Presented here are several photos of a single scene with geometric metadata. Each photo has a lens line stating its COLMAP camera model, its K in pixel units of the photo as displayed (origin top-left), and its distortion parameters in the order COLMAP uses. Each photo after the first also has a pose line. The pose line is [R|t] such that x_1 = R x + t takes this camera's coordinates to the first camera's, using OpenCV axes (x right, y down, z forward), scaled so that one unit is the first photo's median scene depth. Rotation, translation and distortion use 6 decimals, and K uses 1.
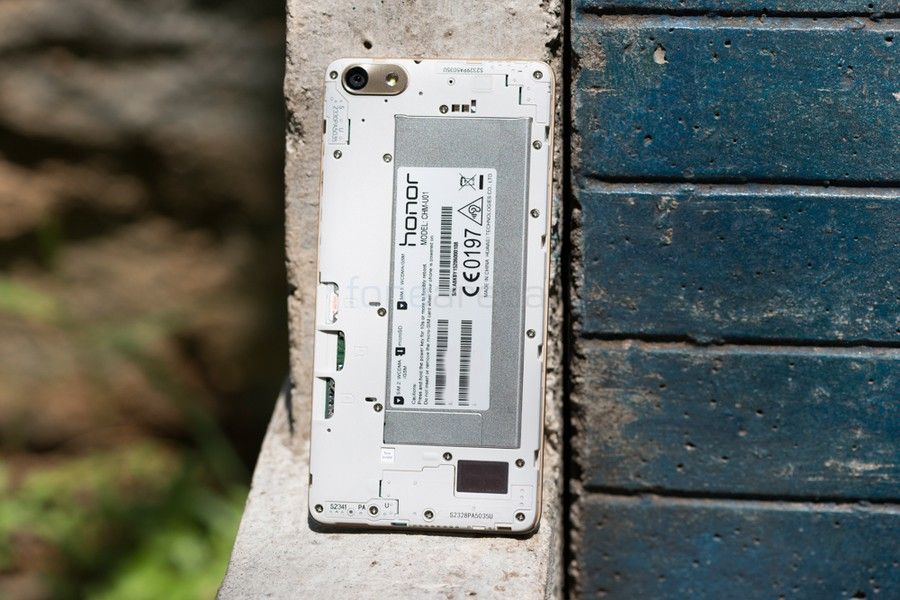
lens RADIAL K [[3277.5, 0, 458.2], [0, 3277.5, 300.4], [0, 0, 1]] dist [0.048338, 0.000000]
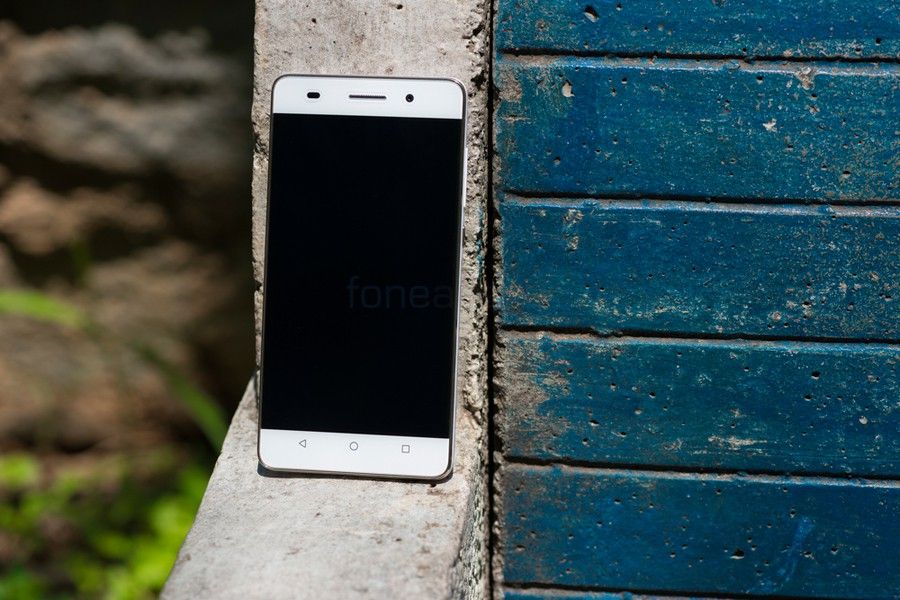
lens RADIAL K [[3277.5, 0, 441.4], [0, 3277.5, 300.3], [0, 0, 1]] dist [0.048338, 0.000000]
pose [[0.999533, 0.012528, -0.027879, 0.049960], [-0.012967, 0.999794, -0.015626, 0.020225], [0.027678, 0.015980, 0.999489, -0.181700]]
